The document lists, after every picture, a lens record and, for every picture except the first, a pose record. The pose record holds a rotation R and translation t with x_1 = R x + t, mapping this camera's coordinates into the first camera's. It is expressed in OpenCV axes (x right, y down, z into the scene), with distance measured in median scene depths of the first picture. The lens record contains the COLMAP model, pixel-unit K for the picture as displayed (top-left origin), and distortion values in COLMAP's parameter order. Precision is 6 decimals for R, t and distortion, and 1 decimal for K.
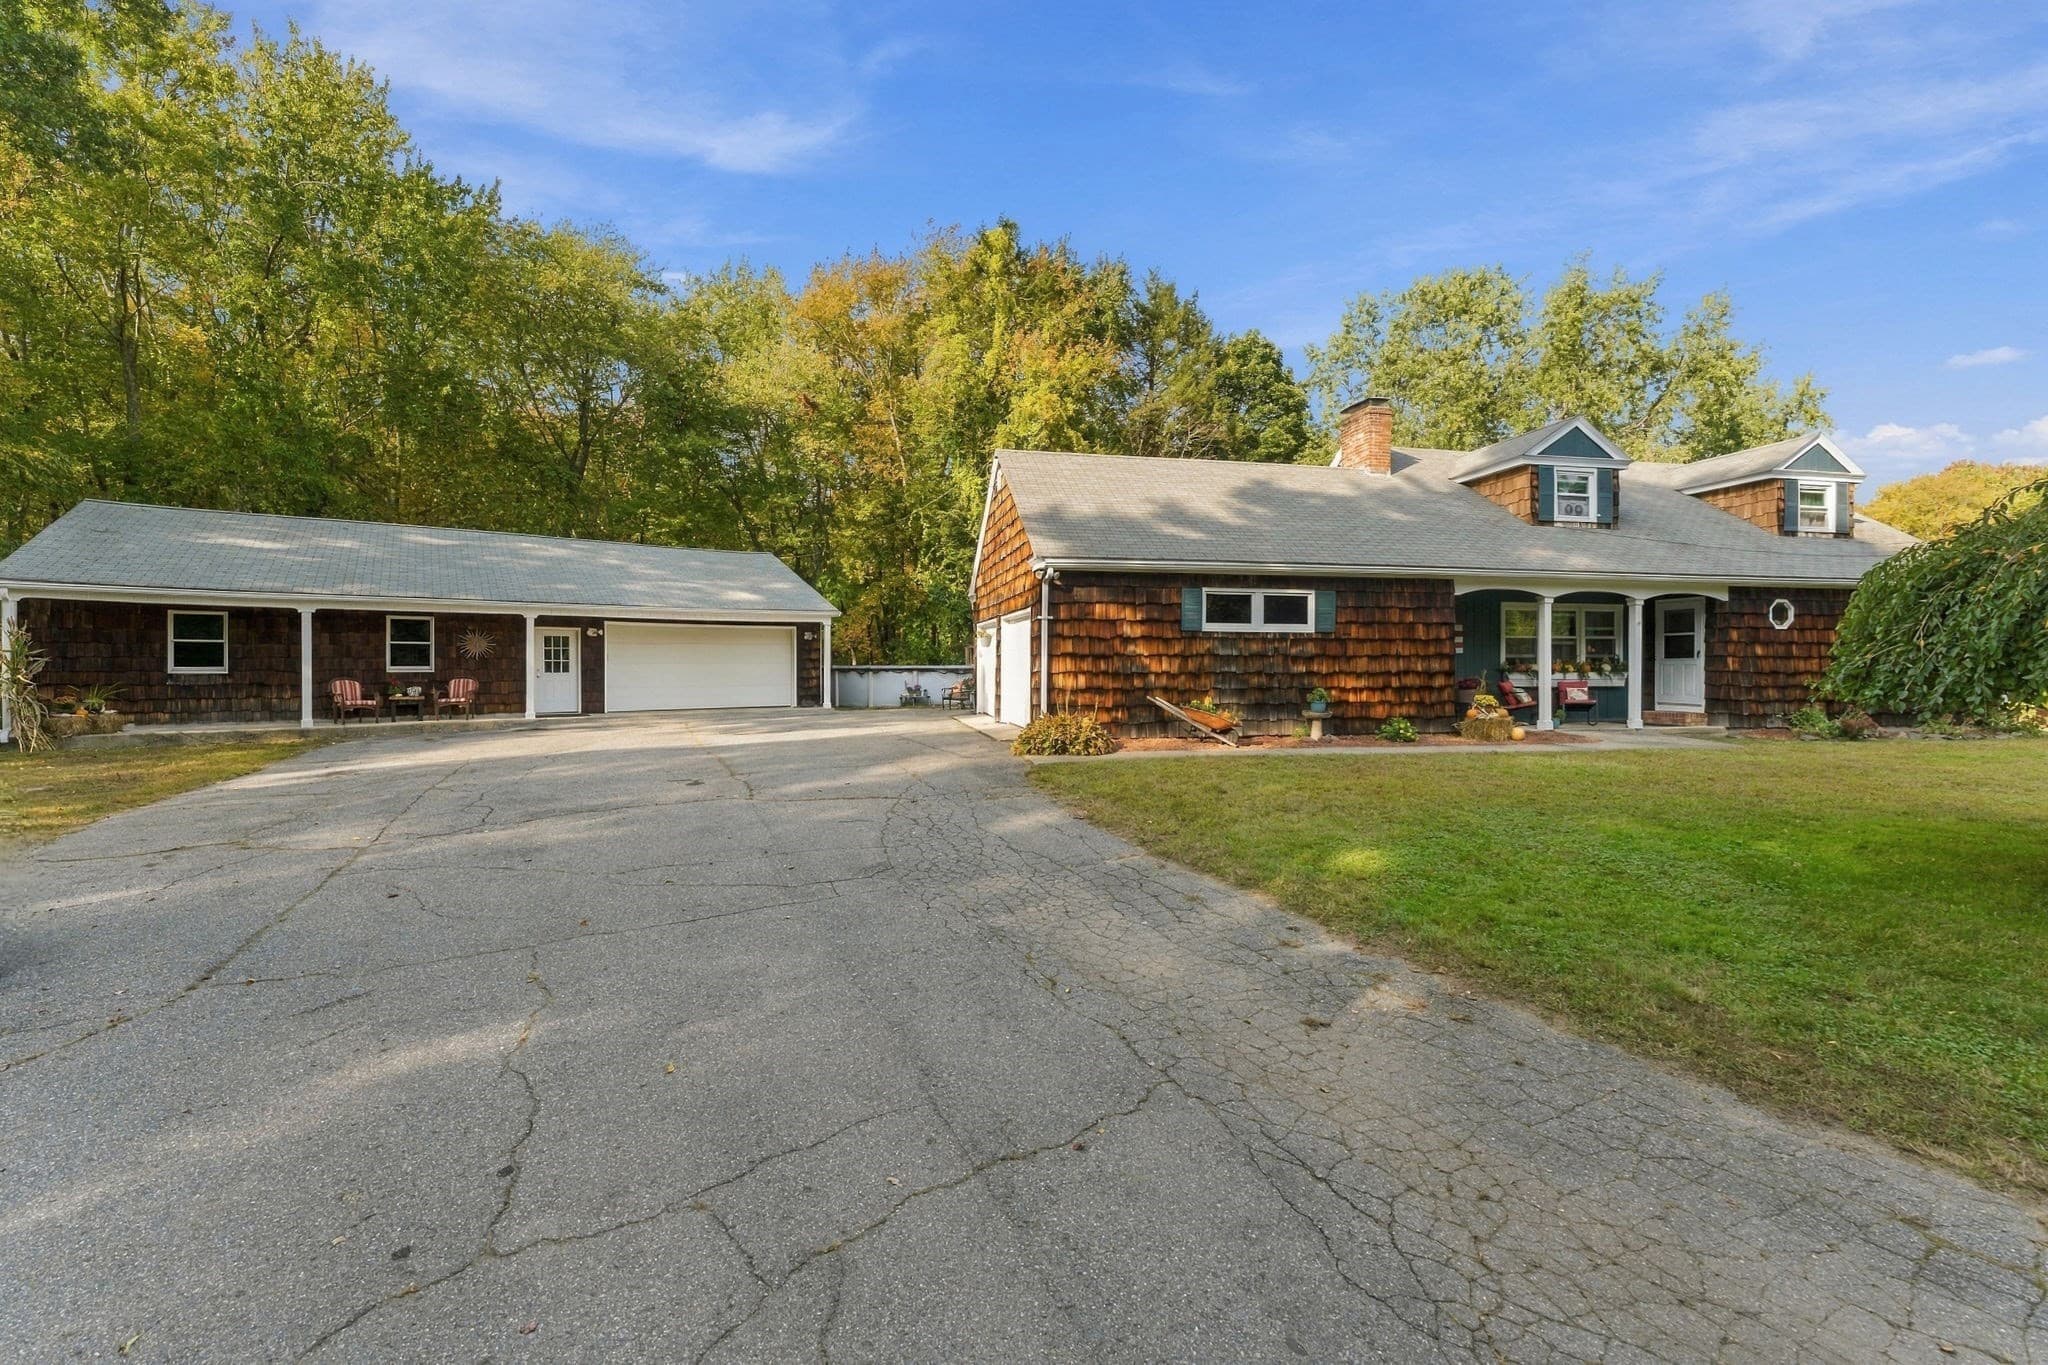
lens RADIAL K [[828.2, 0, 1021.7], [0, 828.2, 668.6], [0, 0, 1]] dist [-0.002033, -0.000466]
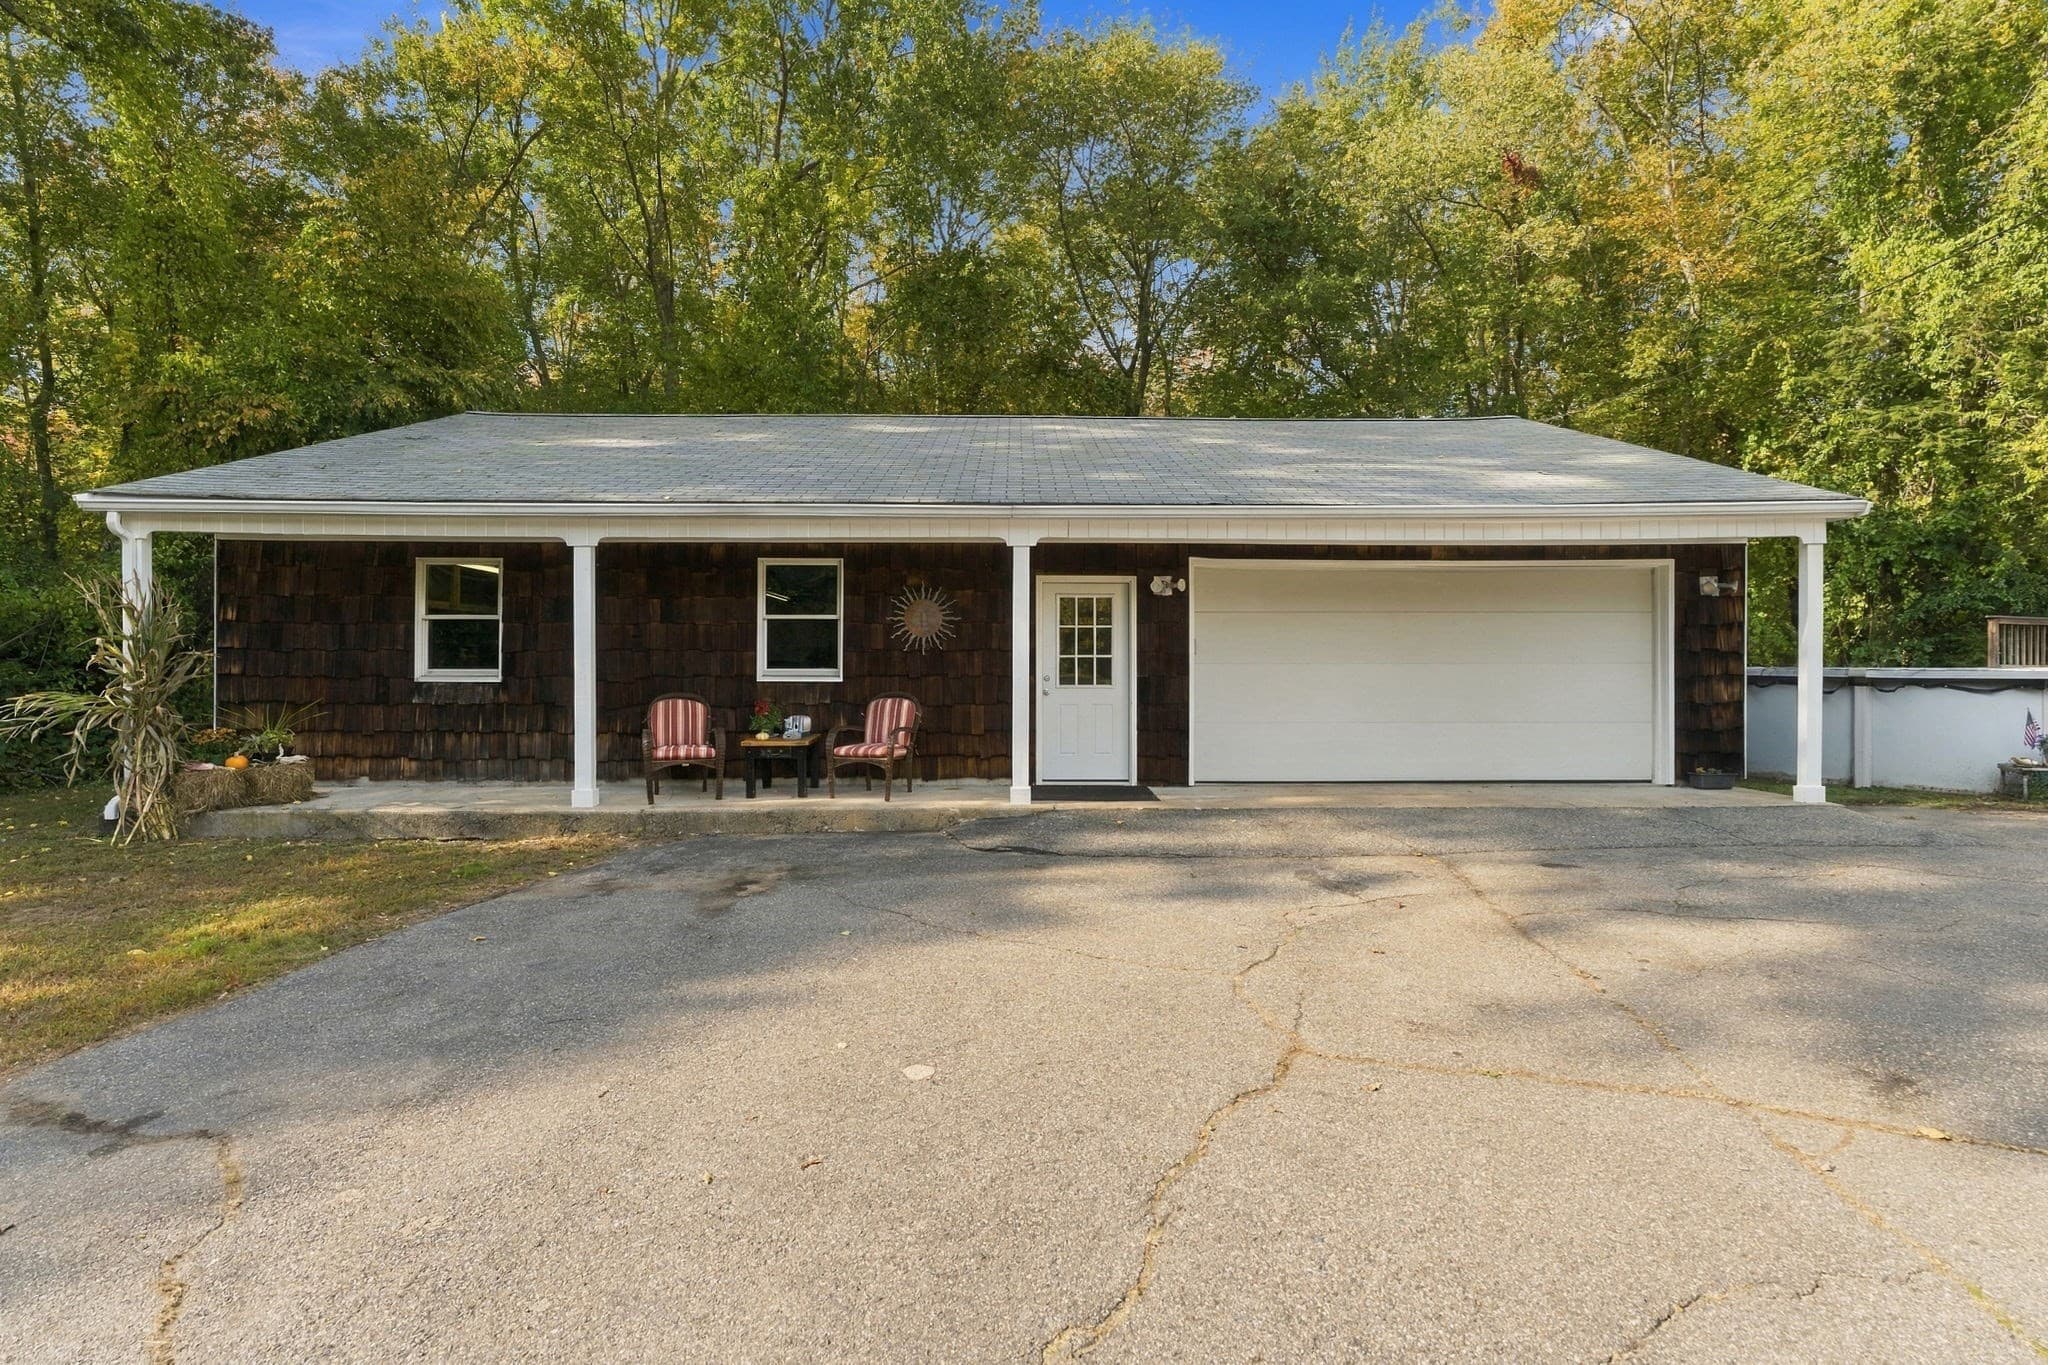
lens RADIAL K [[909.2, 0, 1027.2], [0, 909.2, 663.5], [0, 0, 1]] dist [-0.003441, -0.000412]
pose [[0.814301, 0.000136, -0.580442, -0.391014], [-0.004813, 0.999967, -0.006519, -0.003353], [0.580422, 0.008102, 0.814275, 0.746415]]
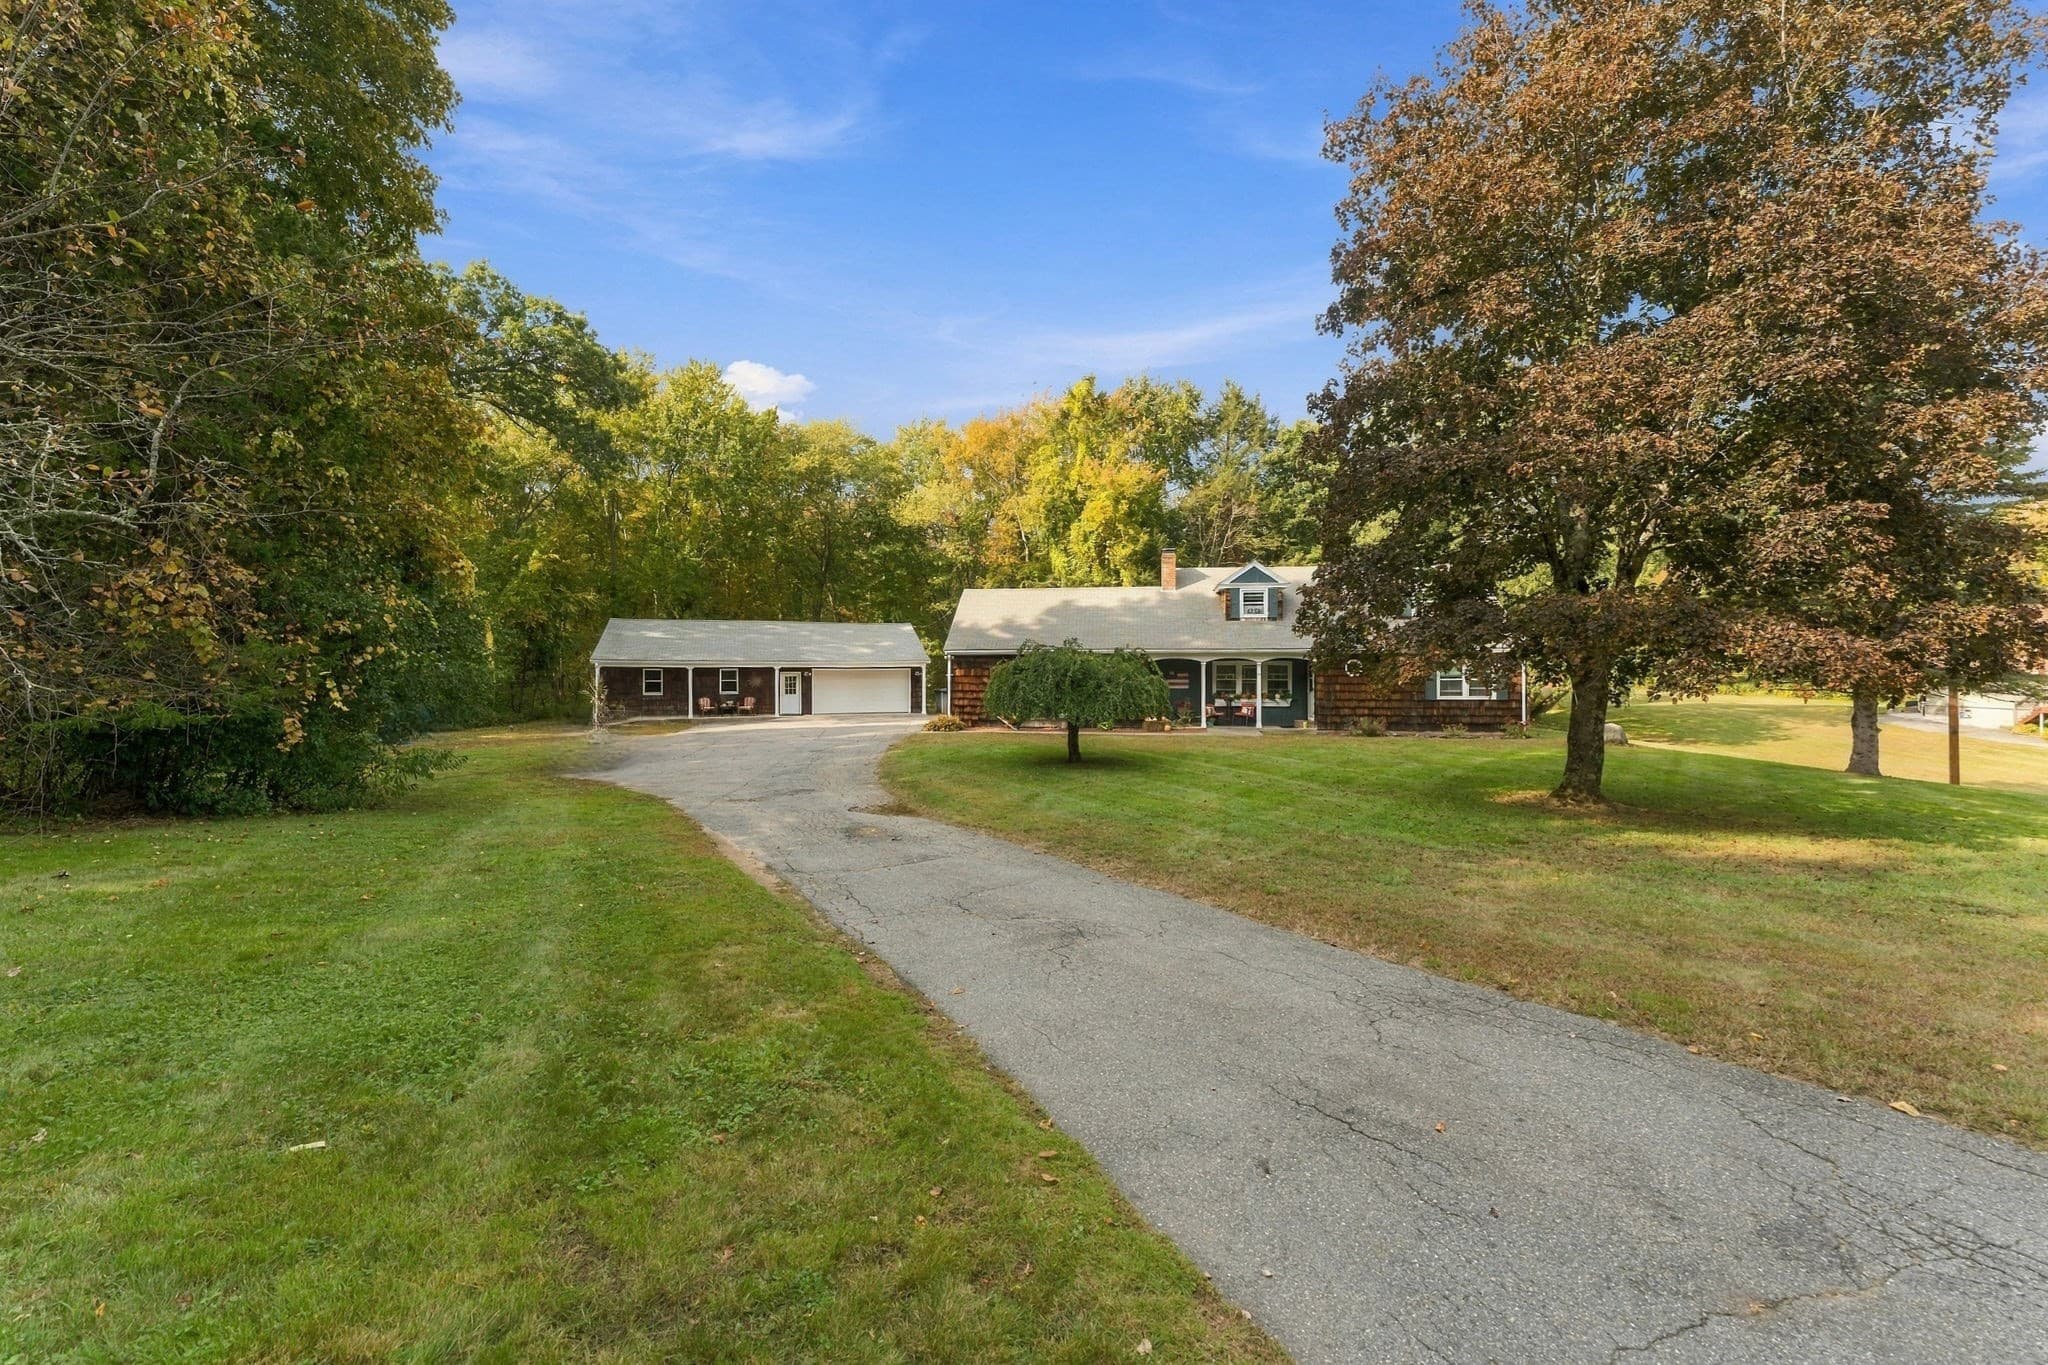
lens RADIAL K [[850.3, 0, 1022.2], [0, 850.3, 666.8], [0, 0, 1]] dist [0.000892, -0.000063]
pose [[0.948816, -0.004625, -0.315794, 0.782730], [-0.000292, 0.999880, -0.015520, -0.037514], [0.315828, 0.014818, 0.948701, -0.983980]]
